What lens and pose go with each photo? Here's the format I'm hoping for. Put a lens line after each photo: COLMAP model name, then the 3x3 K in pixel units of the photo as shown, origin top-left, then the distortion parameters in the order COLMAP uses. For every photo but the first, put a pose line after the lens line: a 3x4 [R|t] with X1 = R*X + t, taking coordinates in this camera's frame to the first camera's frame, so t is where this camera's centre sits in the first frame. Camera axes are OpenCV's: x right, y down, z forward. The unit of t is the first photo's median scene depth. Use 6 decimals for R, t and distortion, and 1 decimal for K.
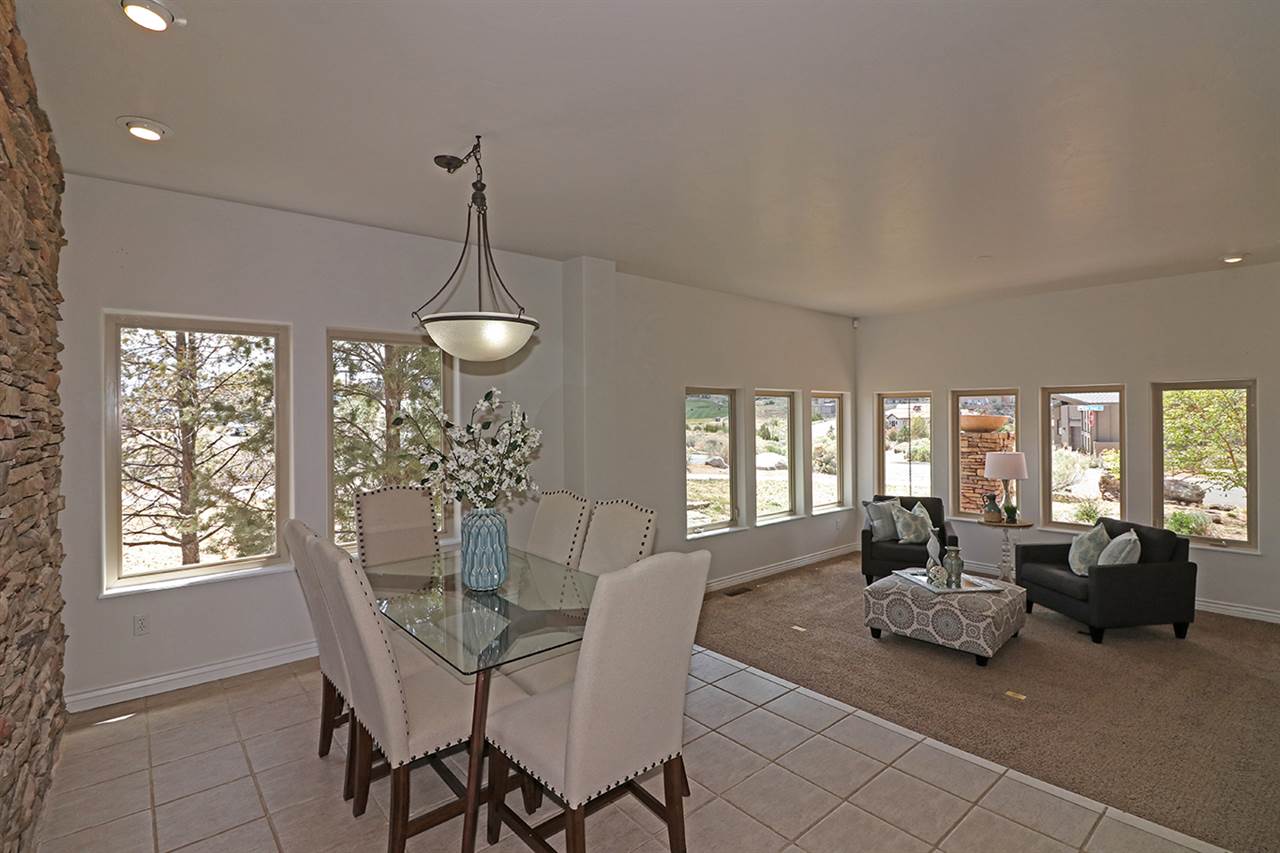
lens RADIAL K [[602.3, 0, 638.1], [0, 602.3, 412.2], [0, 0, 1]] dist [0.001406, -0.012138]
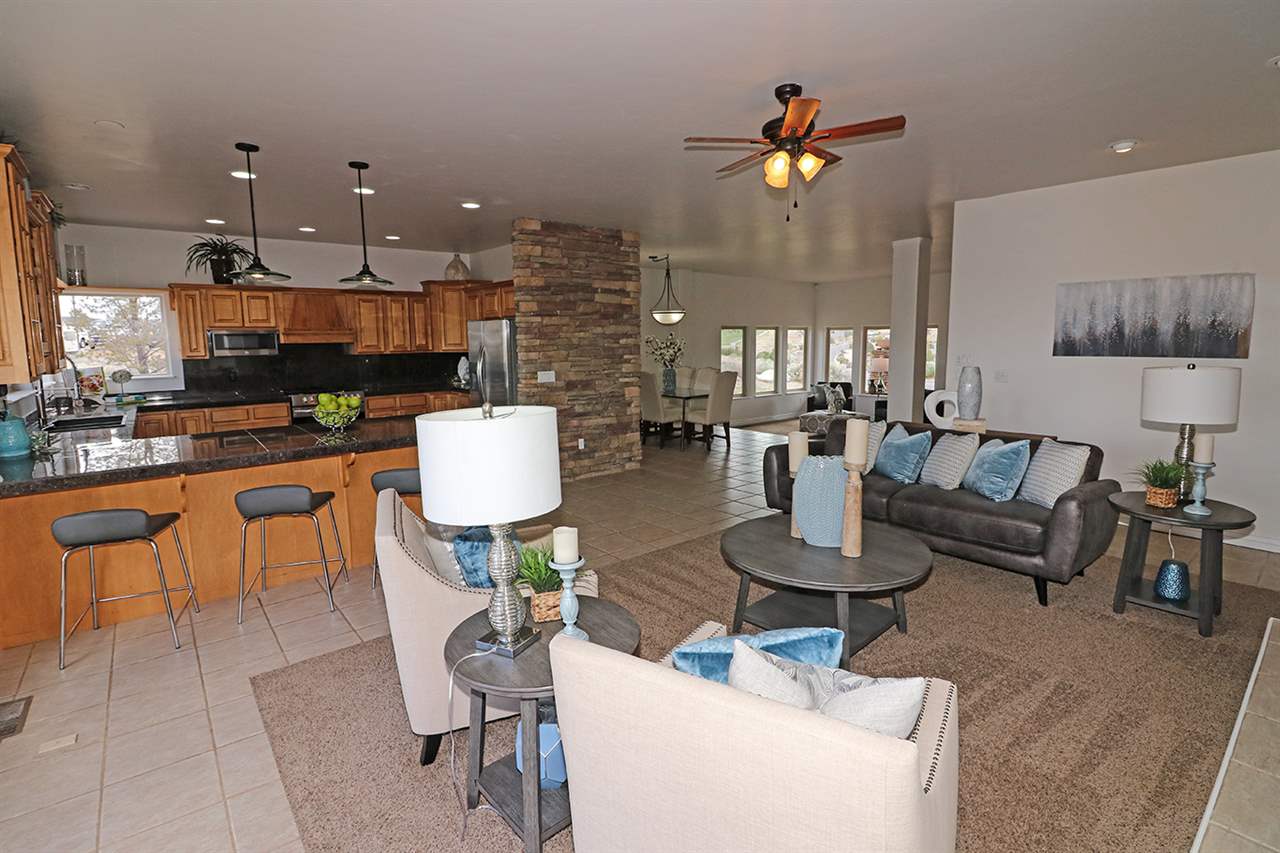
lens RADIAL K [[602.3, 0, 638.1], [0, 602.3, 412.2], [0, 0, 1]] dist [0.001406, -0.012138]
pose [[0.999797, 0.000629, -0.020115, -0.161088], [0.001913, 0.992011, 0.126138, -0.009537], [0.020034, -0.126151, 0.991809, -1.061171]]
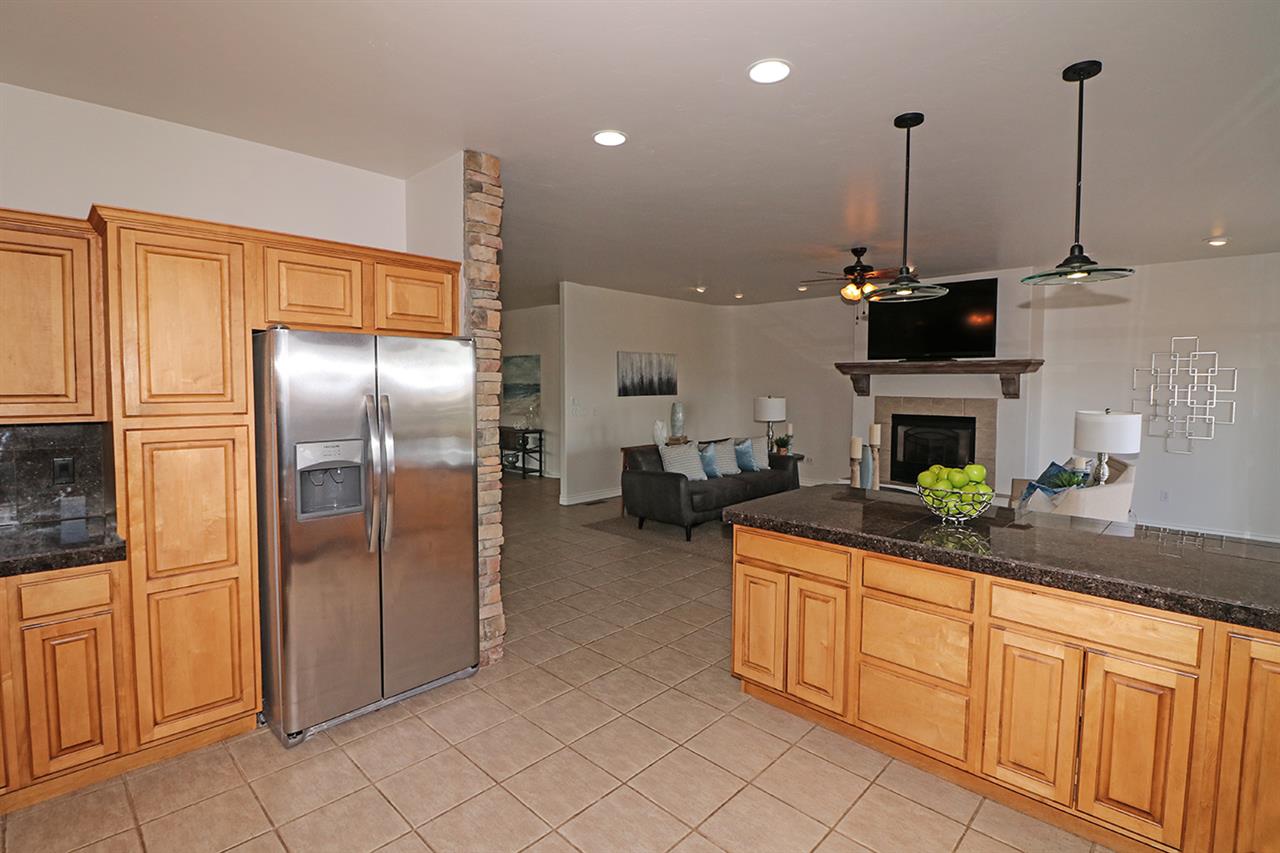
lens RADIAL K [[605.3, 0, 628.0], [0, 605.3, 411.9], [0, 0, 1]] dist [-0.023121, -0.000572]
pose [[-0.078701, -0.039105, 0.996131, -0.952935], [-0.007794, 0.999224, 0.038610, 0.002559], [-0.996868, -0.004725, -0.078945, -0.099279]]
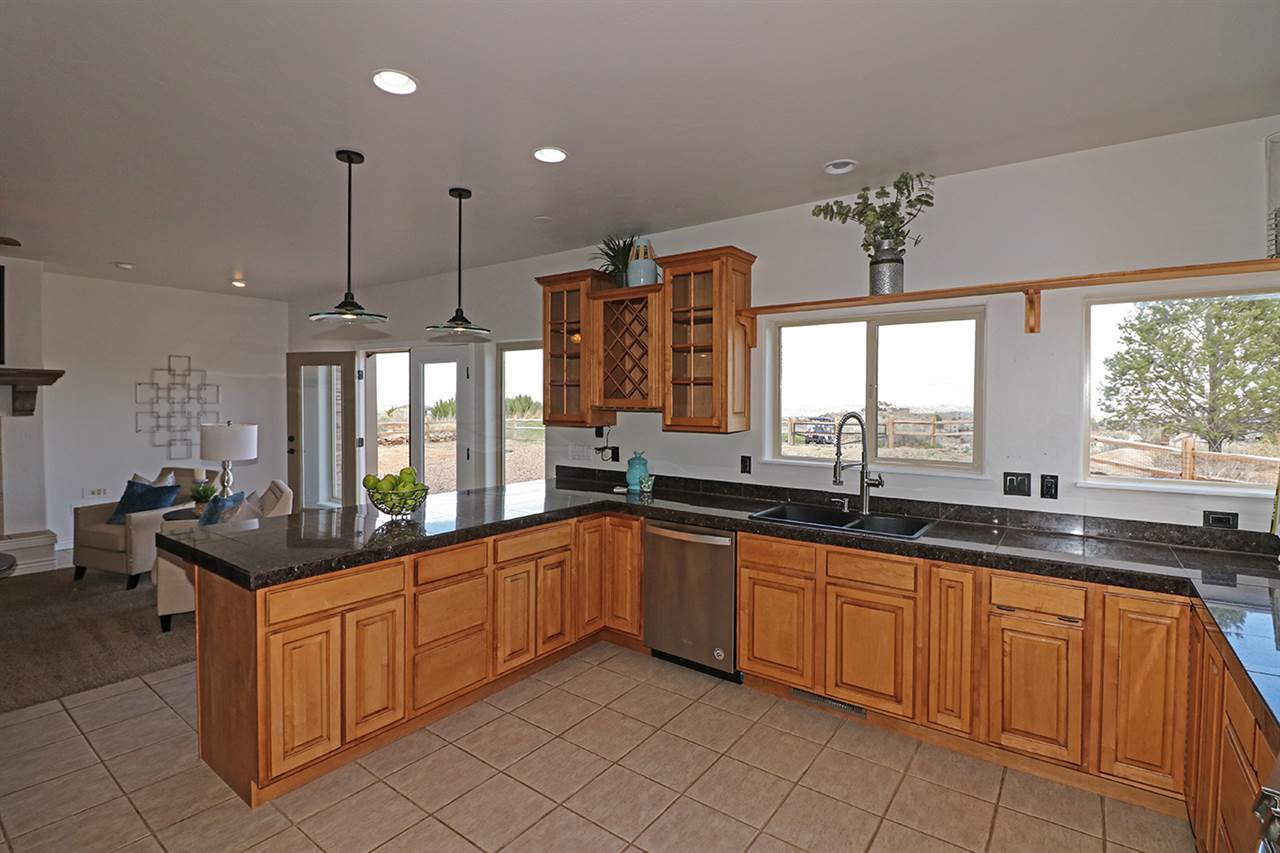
lens RADIAL K [[602.3, 0, 638.1], [0, 602.3, 412.2], [0, 0, 1]] dist [0.001406, -0.012138]
pose [[-0.974618, 0.008903, -0.223699, -0.616465], [0.004614, 0.999796, 0.019685, -0.003983], [0.223829, 0.018153, -0.974459, 0.193677]]
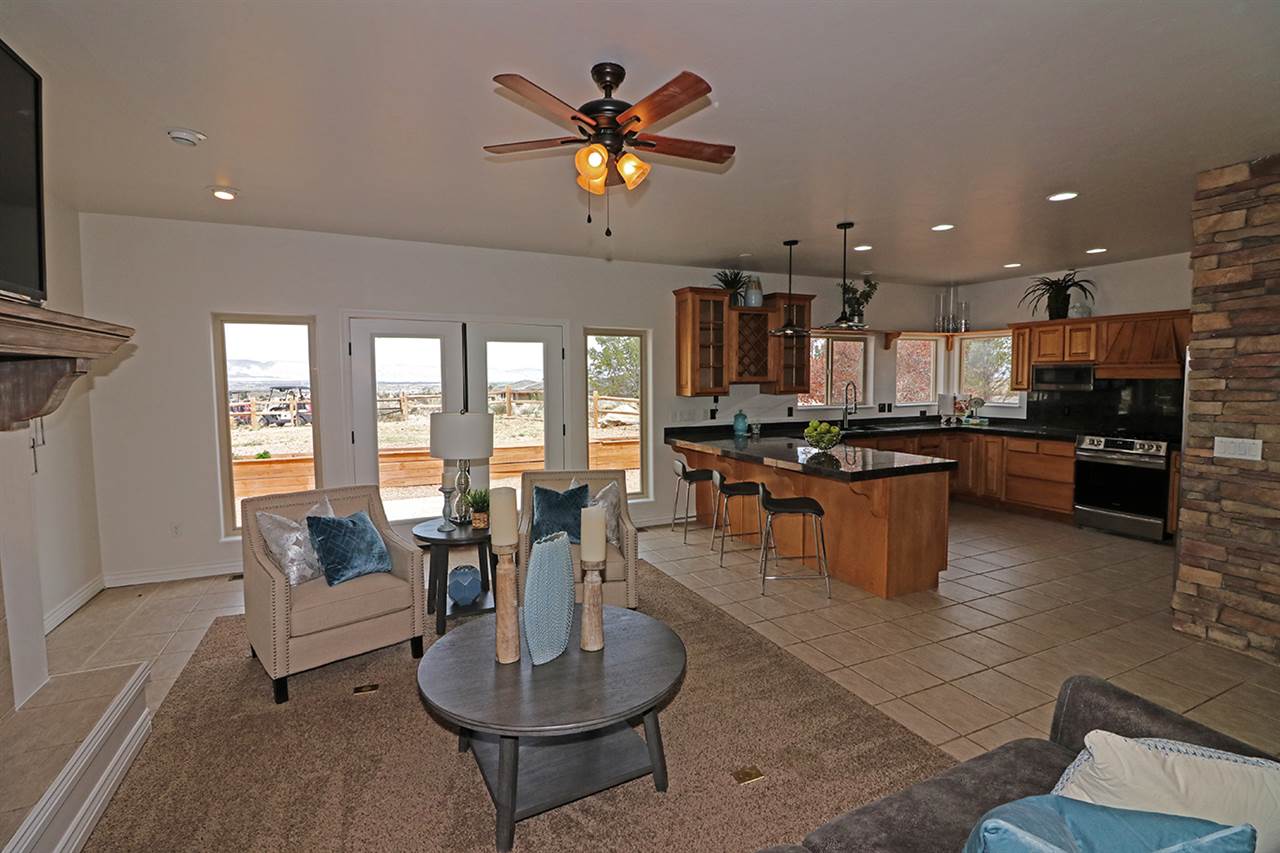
lens RADIAL K [[587.6, 0, 637.3], [0, 587.6, 413.9], [0, 0, 1]] dist [0.002900, -0.015144]
pose [[-0.269447, 0.071920, -0.960326, 0.335367], [0.011811, 0.997379, 0.071381, -0.016502], [0.962943, 0.007891, -0.269590, -0.399563]]
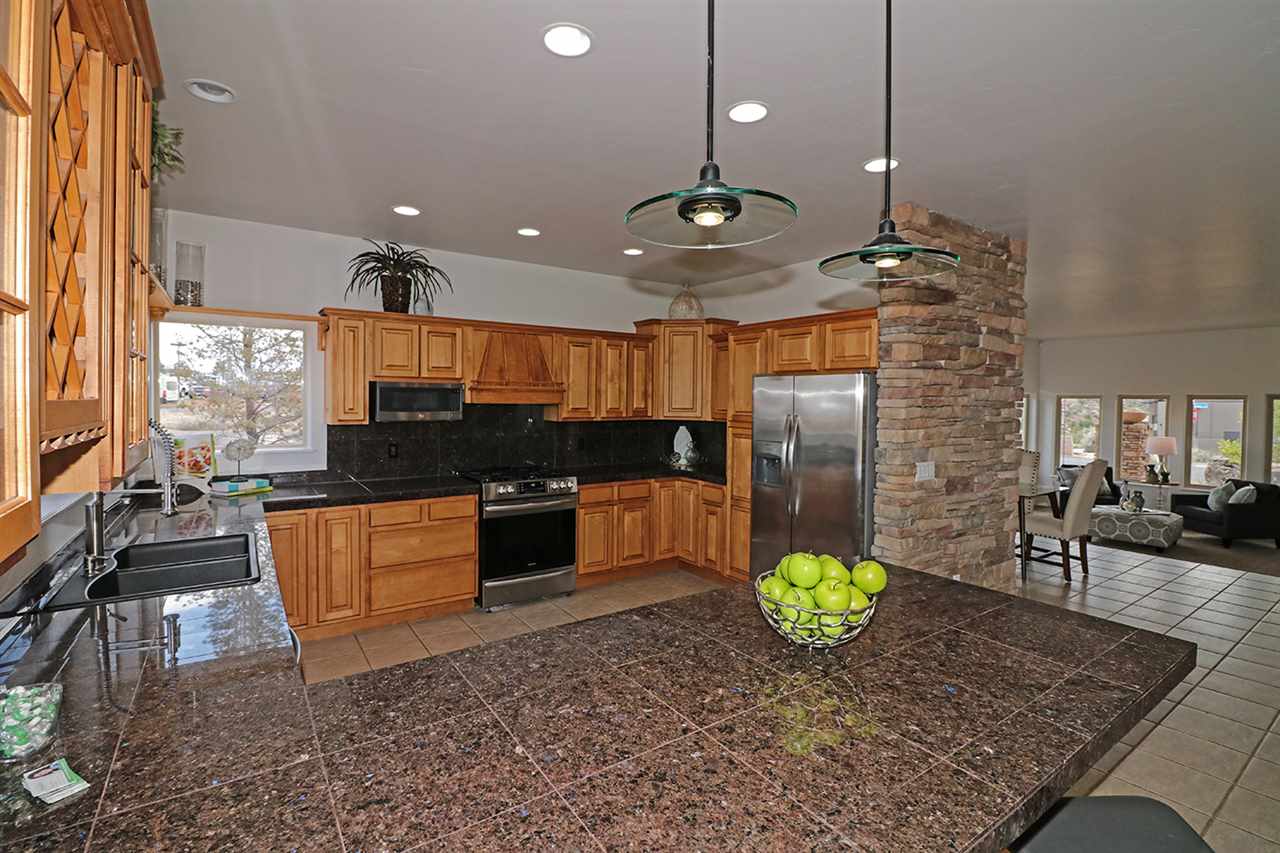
lens RADIAL K [[587.6, 0, 637.3], [0, 587.6, 413.9], [0, 0, 1]] dist [0.002900, -0.015144]
pose [[0.994203, 0.023278, -0.104972, -0.579211], [-0.020273, 0.999356, 0.029604, -0.009051], [0.105593, -0.027304, 0.994035, -0.632657]]
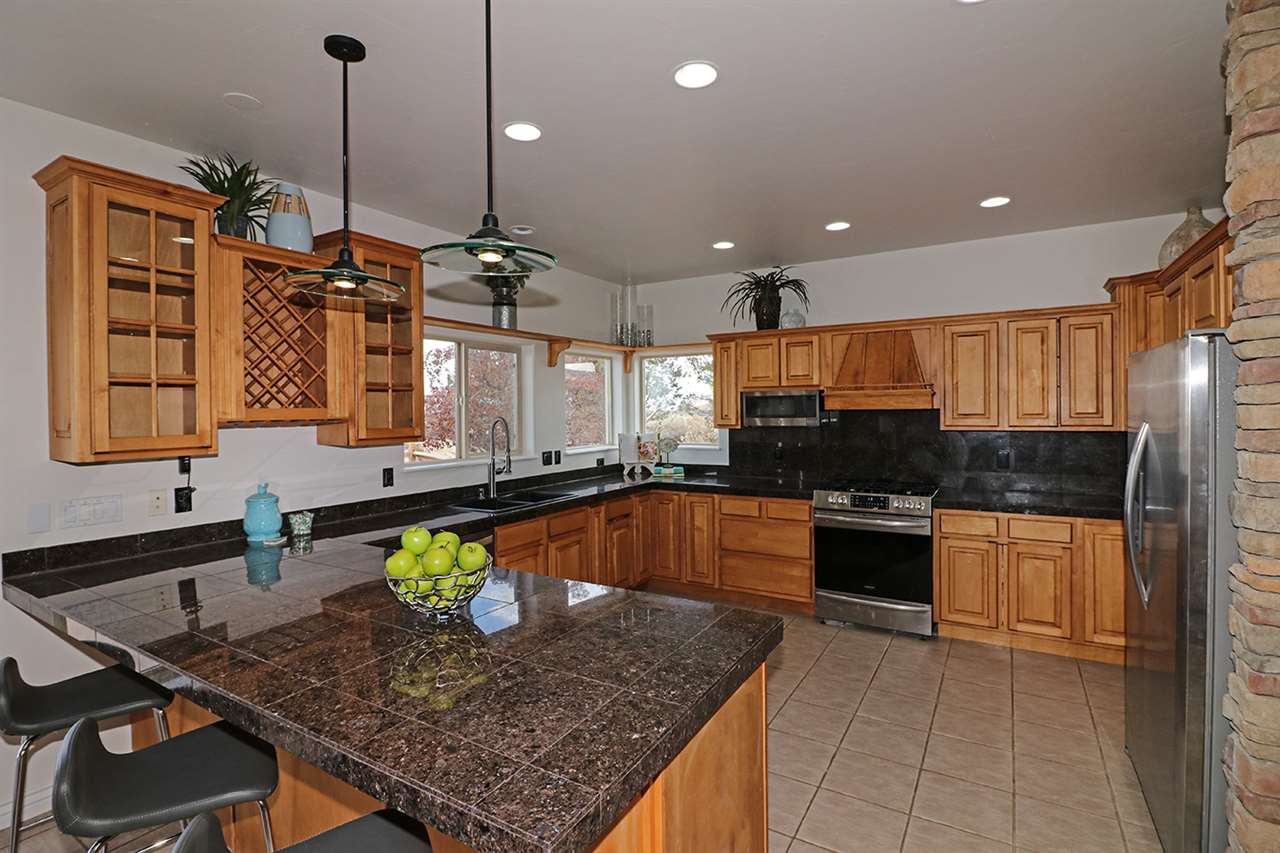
lens RADIAL K [[602.3, 0, 638.1], [0, 602.3, 412.2], [0, 0, 1]] dist [0.001406, -0.012138]
pose [[0.311085, 0.010325, -0.950326, -0.211475], [0.010845, 0.999837, 0.014413, -0.006241], [0.950320, -0.014790, 0.310922, -0.369349]]
